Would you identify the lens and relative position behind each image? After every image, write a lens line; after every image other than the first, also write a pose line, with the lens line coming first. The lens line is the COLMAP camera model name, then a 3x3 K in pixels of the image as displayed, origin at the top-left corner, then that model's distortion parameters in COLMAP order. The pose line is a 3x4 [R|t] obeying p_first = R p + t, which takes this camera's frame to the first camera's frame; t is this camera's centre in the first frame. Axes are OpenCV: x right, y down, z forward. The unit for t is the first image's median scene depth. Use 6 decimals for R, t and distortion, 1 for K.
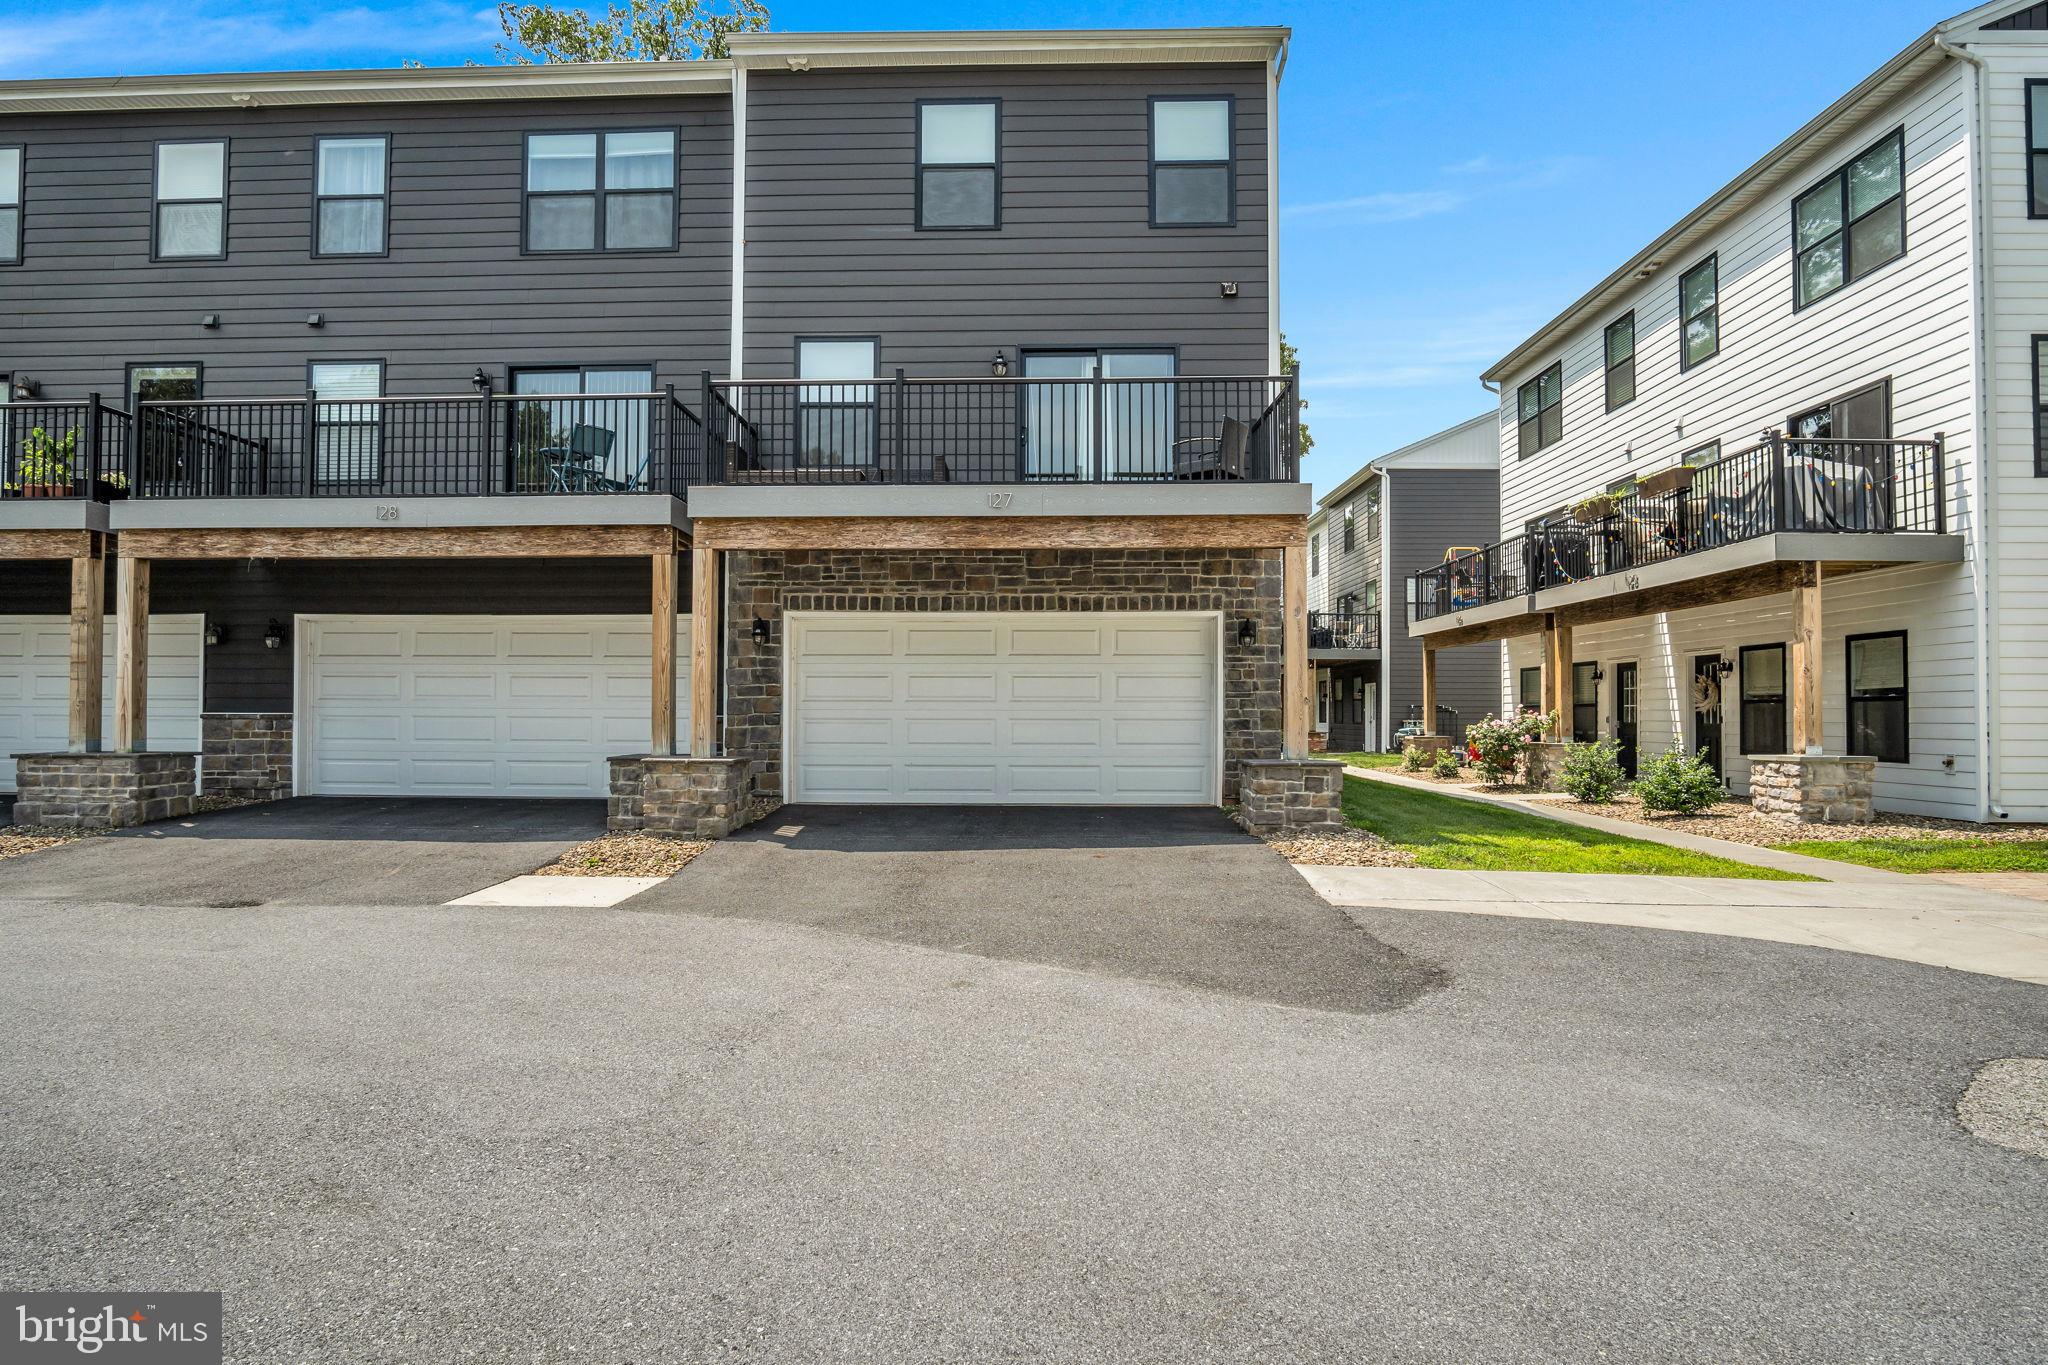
lens RADIAL K [[1100.5, 0, 1021.2], [0, 1100.5, 689.5], [0, 0, 1]] dist [-0.023136, 0.000460]
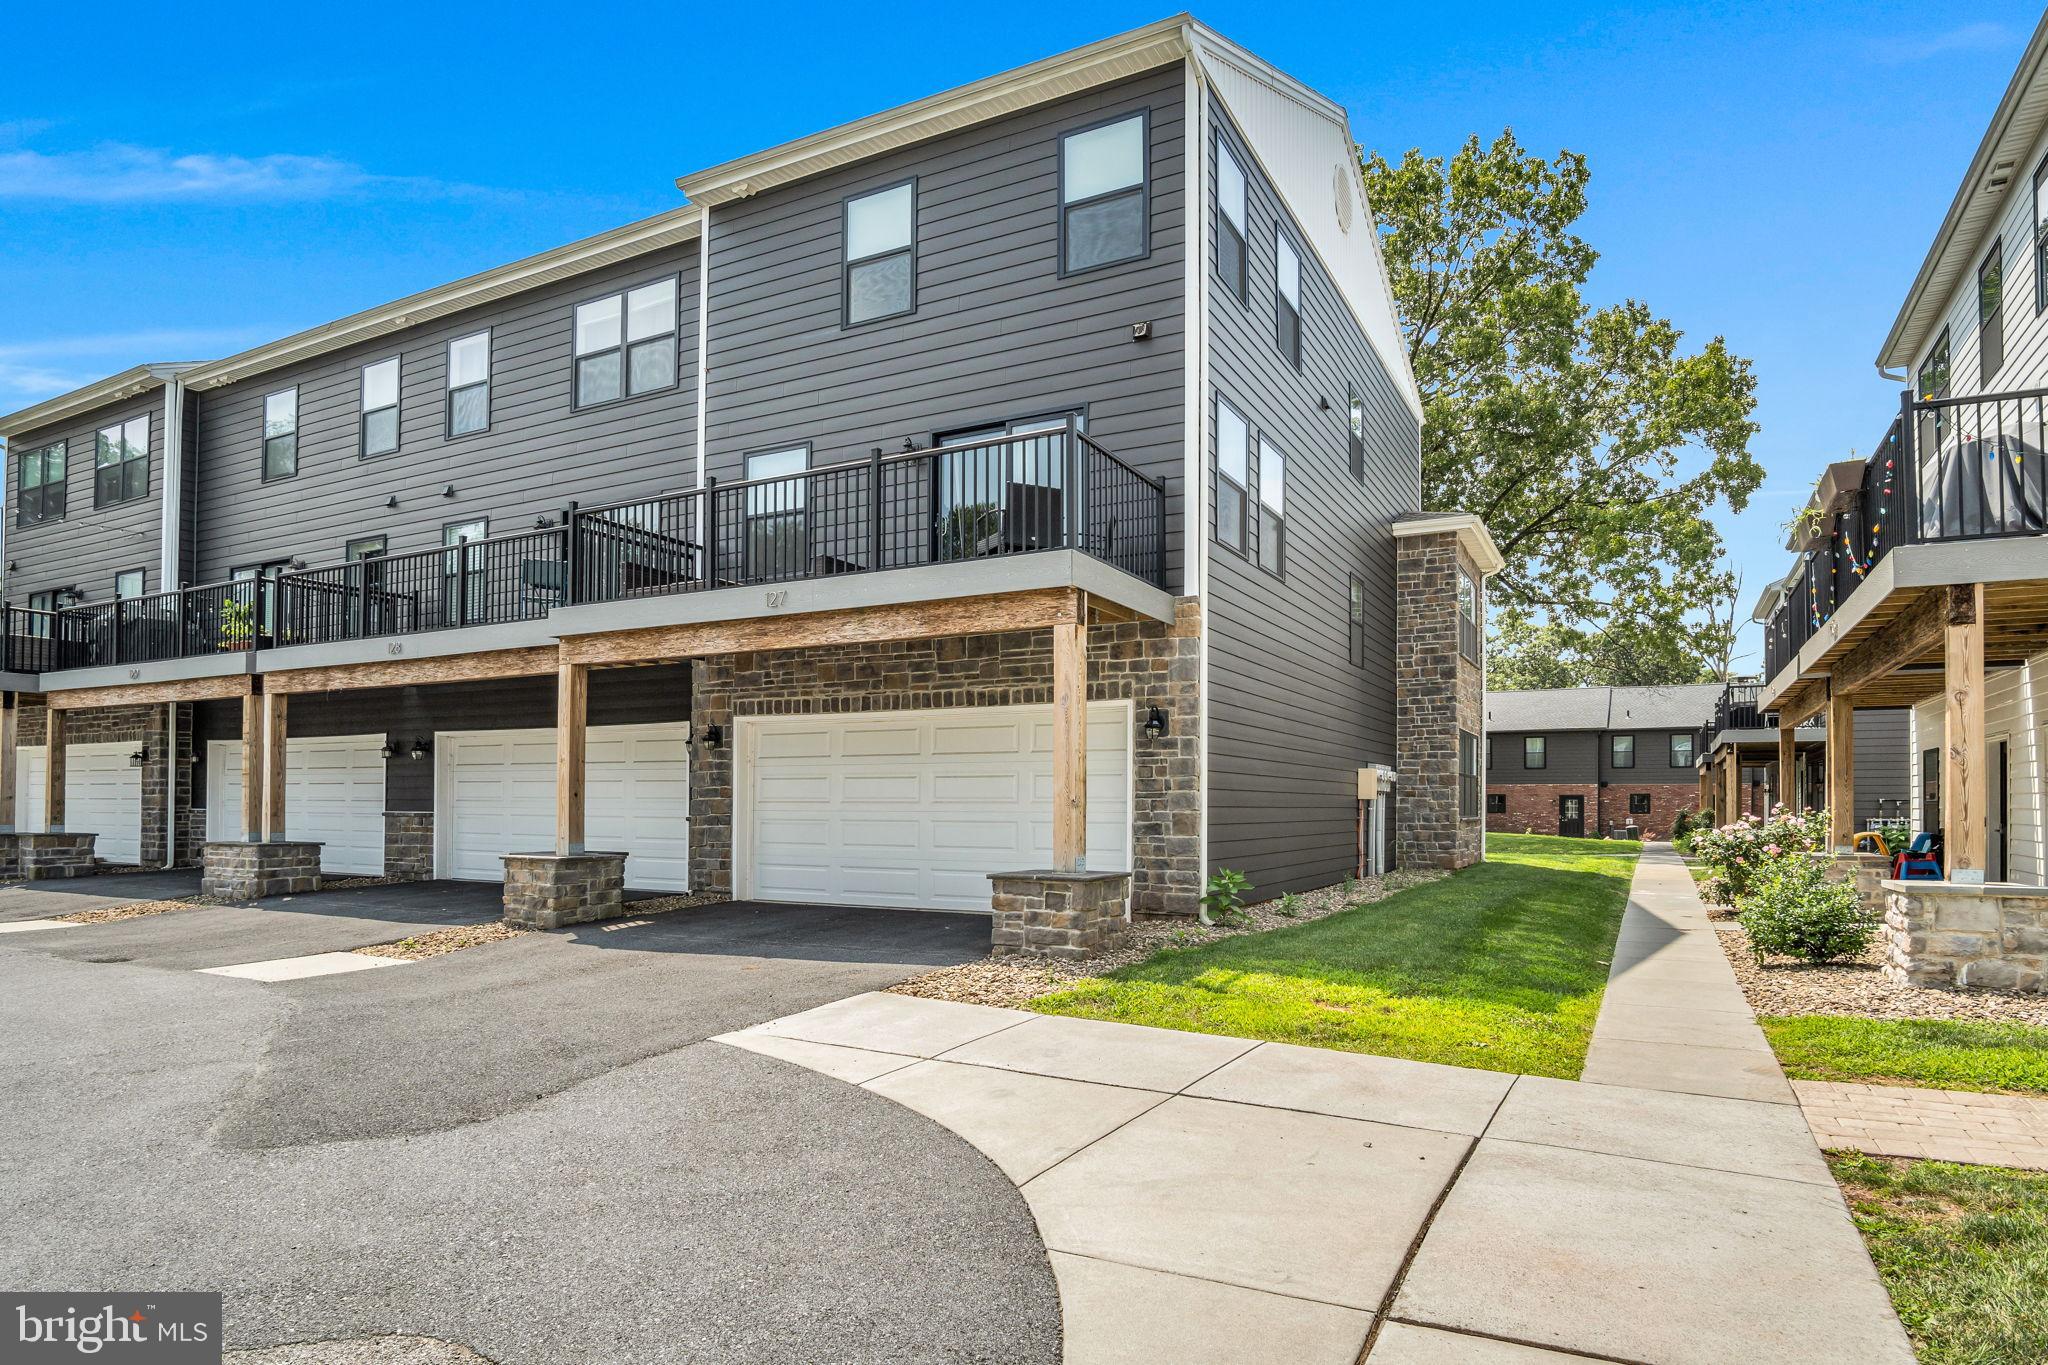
lens RADIAL K [[1109.5, 0, 1026.0], [0, 1109.5, 787.7], [0, 0, 1]] dist [-0.020095, 0.000100]
pose [[0.902641, -0.005974, -0.430353, 0.488427], [0.007424, 0.999971, 0.001690, -0.003175], [0.430330, -0.004721, 0.902659, 0.164361]]
